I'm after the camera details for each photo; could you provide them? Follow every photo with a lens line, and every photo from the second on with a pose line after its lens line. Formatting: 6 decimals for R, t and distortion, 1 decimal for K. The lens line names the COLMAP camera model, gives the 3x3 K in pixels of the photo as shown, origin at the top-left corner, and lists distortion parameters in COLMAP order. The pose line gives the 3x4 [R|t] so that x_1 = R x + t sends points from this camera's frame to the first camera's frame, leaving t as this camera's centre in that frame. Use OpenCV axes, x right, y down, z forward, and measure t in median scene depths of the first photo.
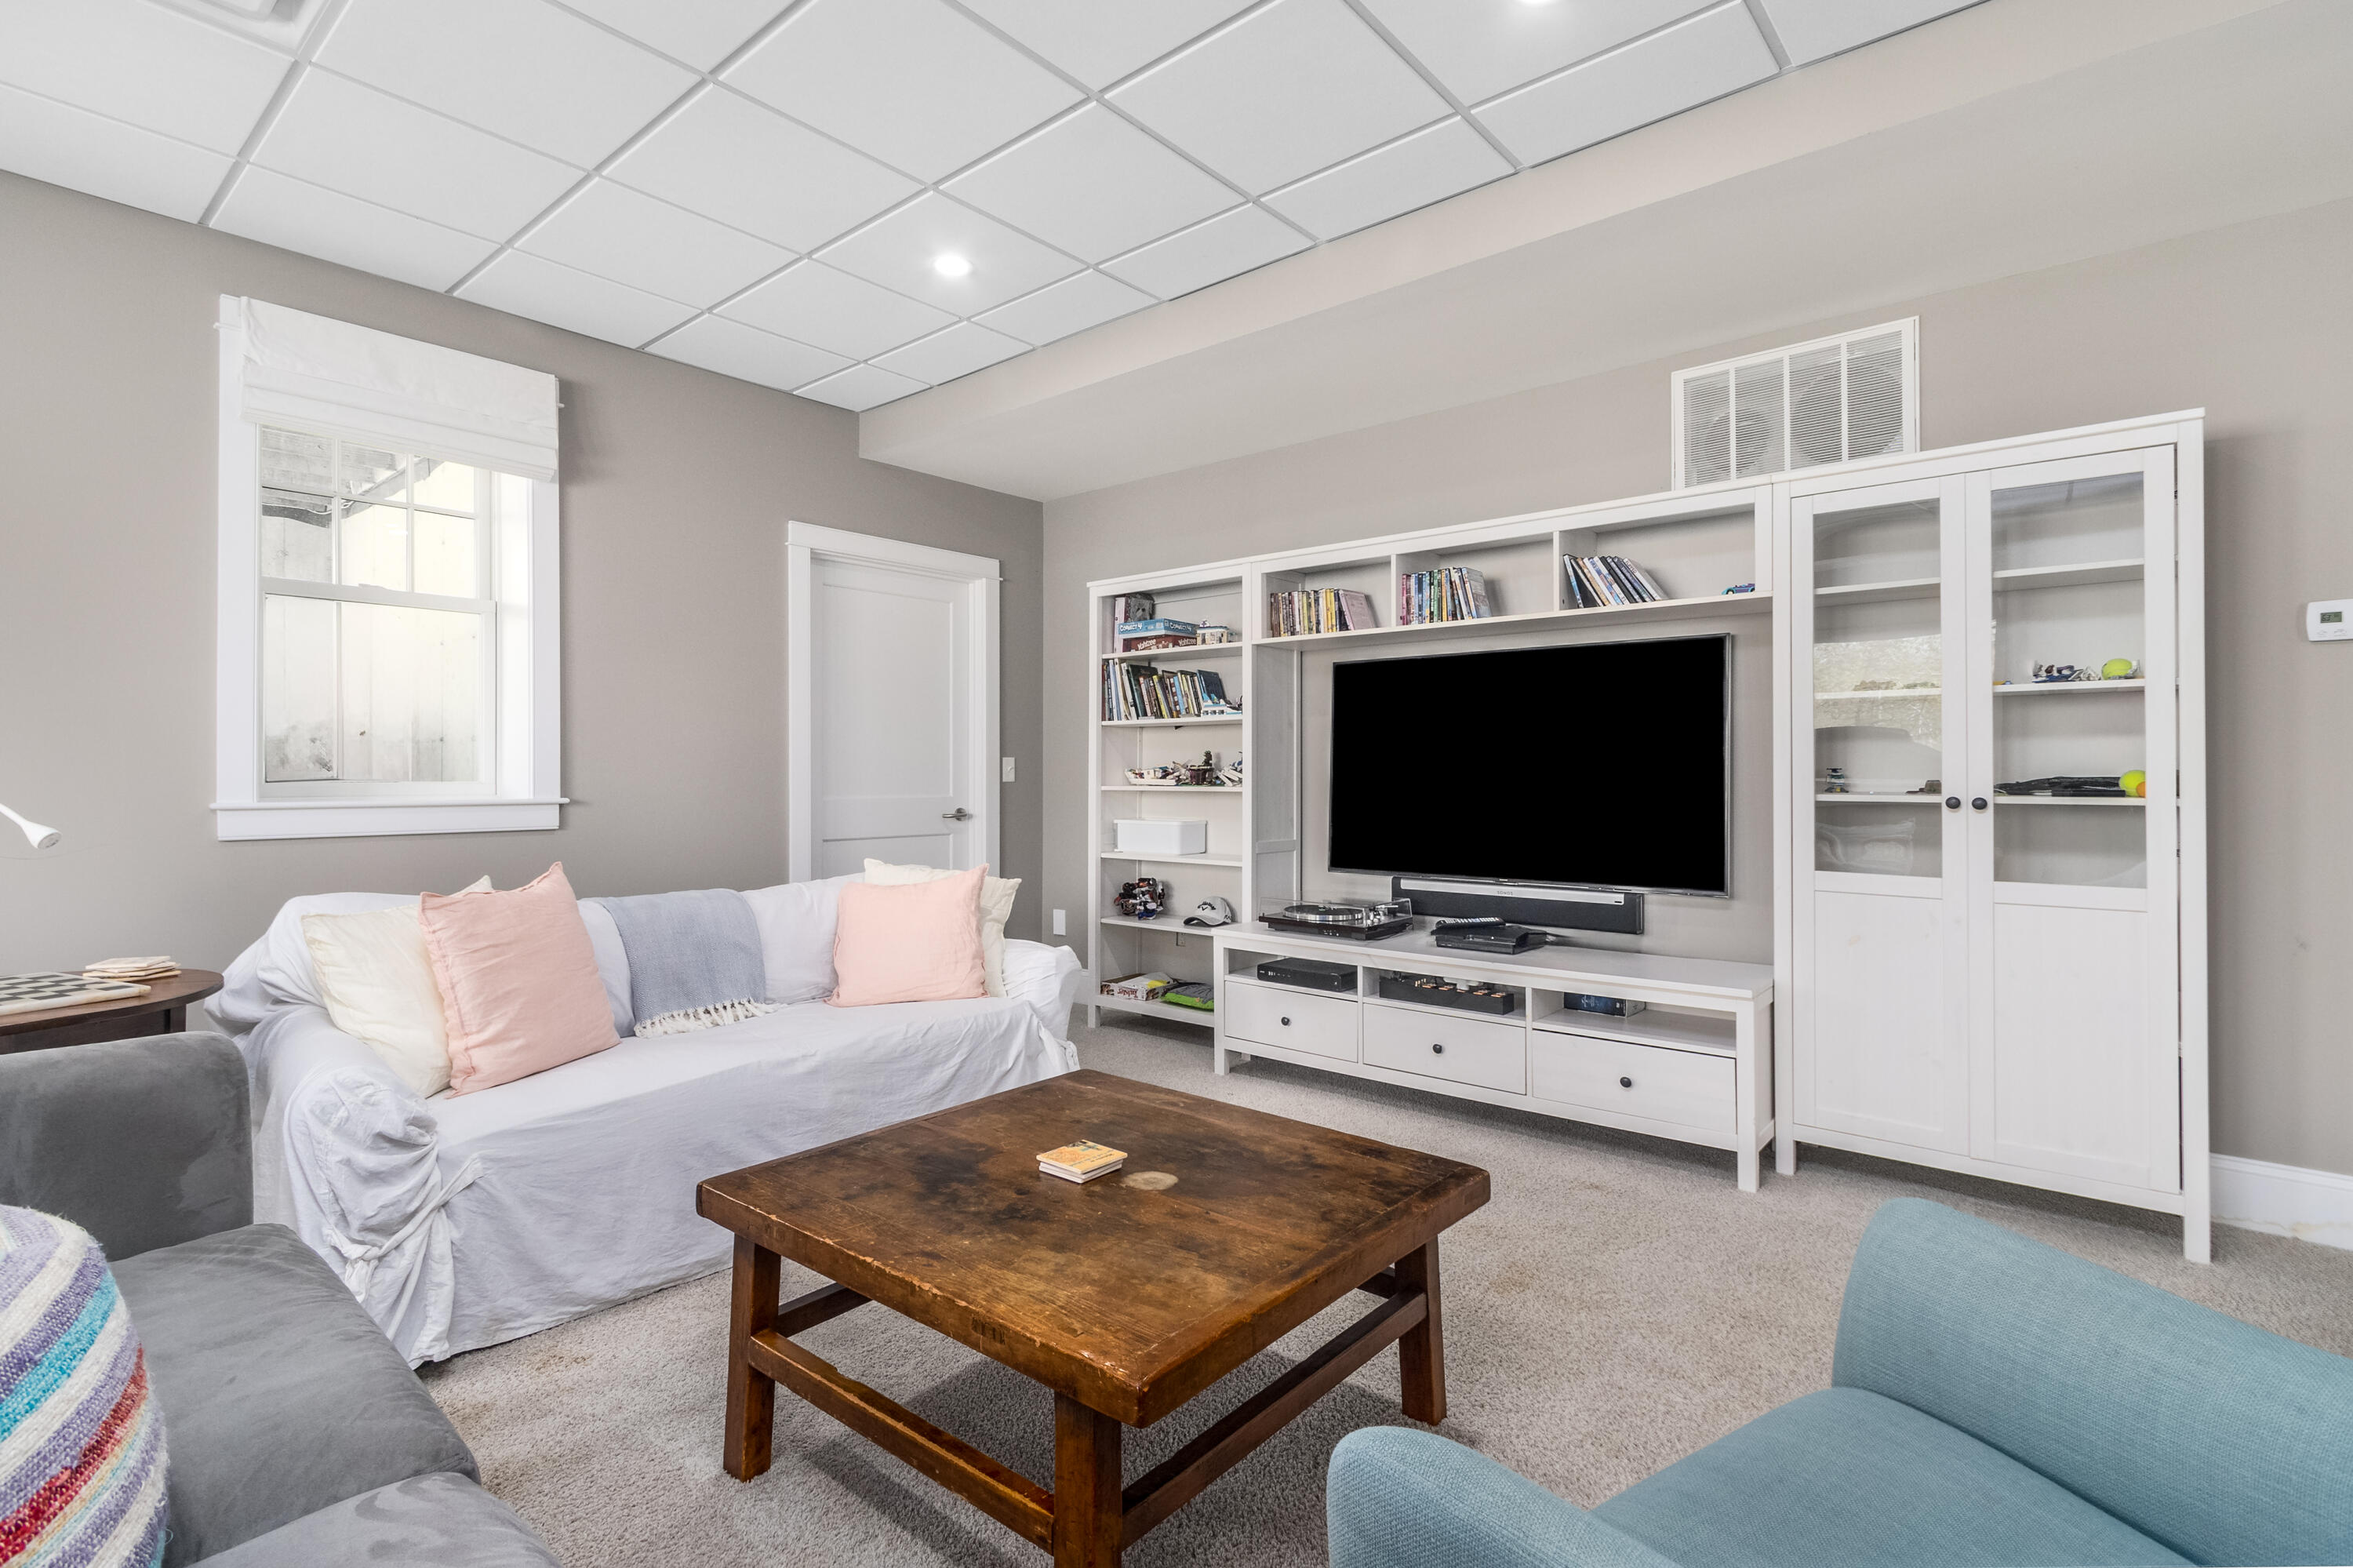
lens RADIAL K [[1131.4, 0, 1143.1], [0, 1131.4, 773.7], [0, 0, 1]] dist [0.000268, -0.000092]
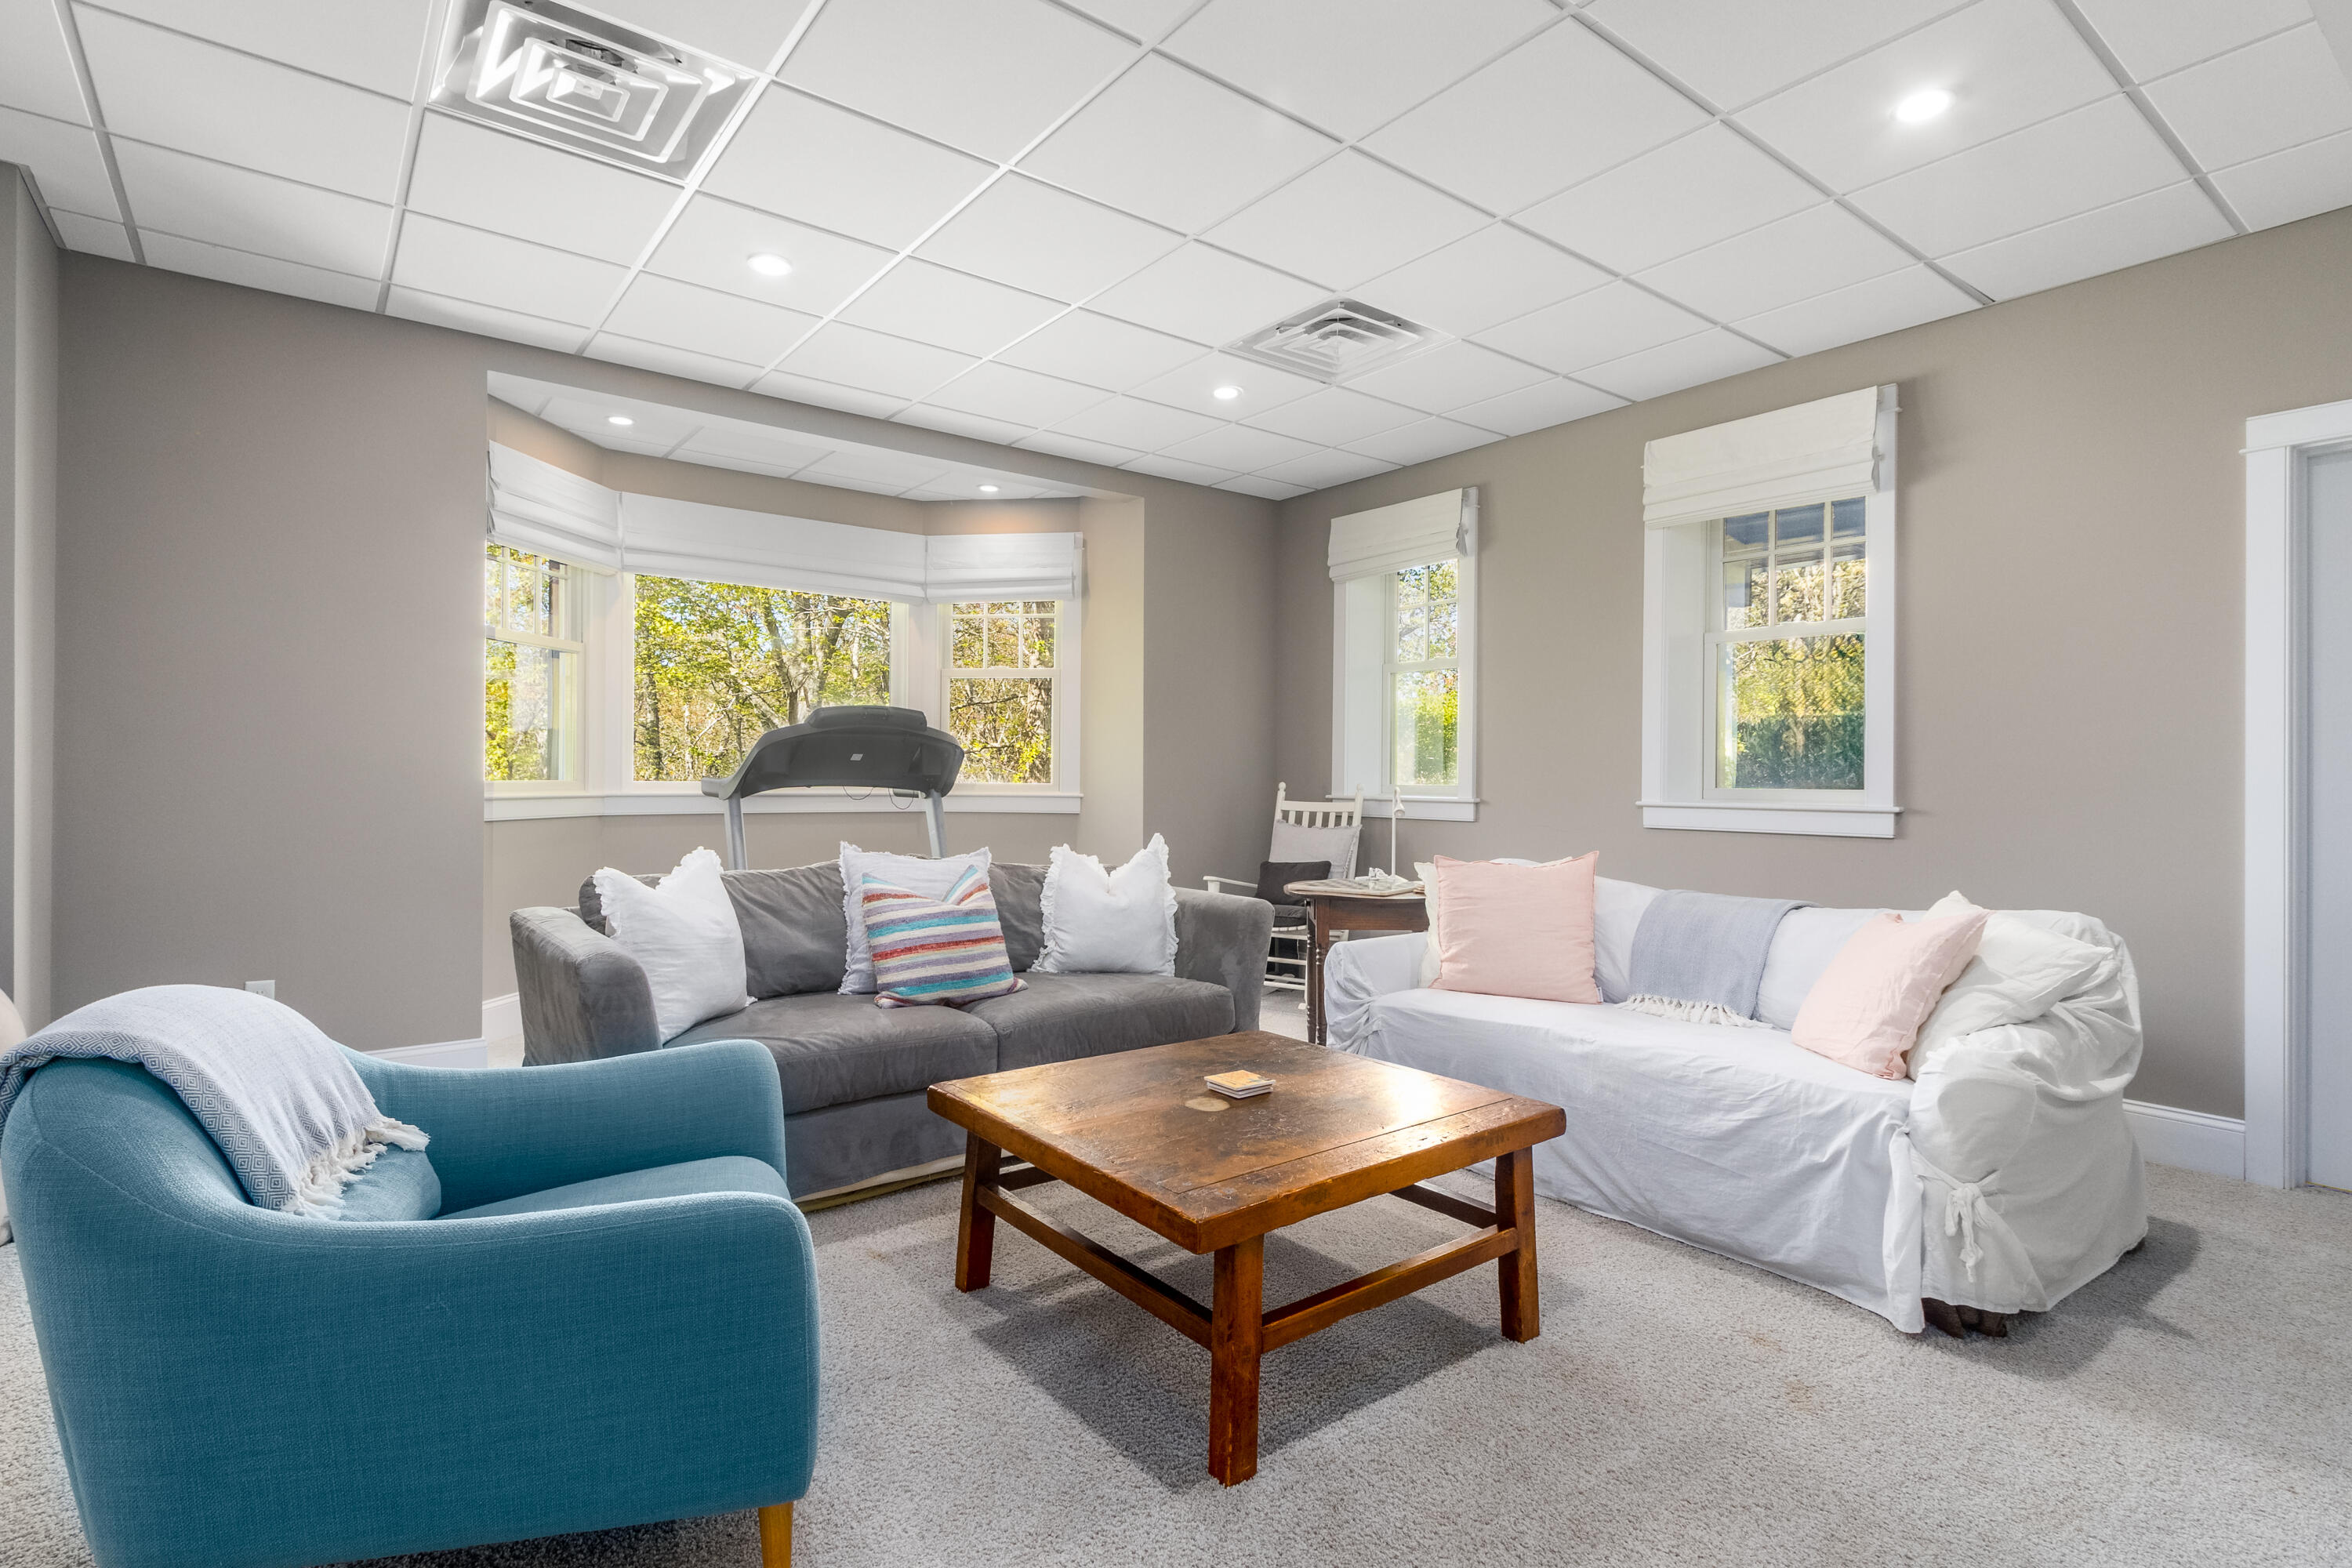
lens RADIAL K [[1130.9, 0, 1142.6], [0, 1130.9, 773.7], [0, 0, 1]] dist [0.000268, -0.000092]
pose [[-0.205055, -0.006151, -0.978731, 0.735828], [-0.008713, 0.999952, -0.004458, 0.003749], [0.978712, 0.007614, -0.205099, 0.707374]]
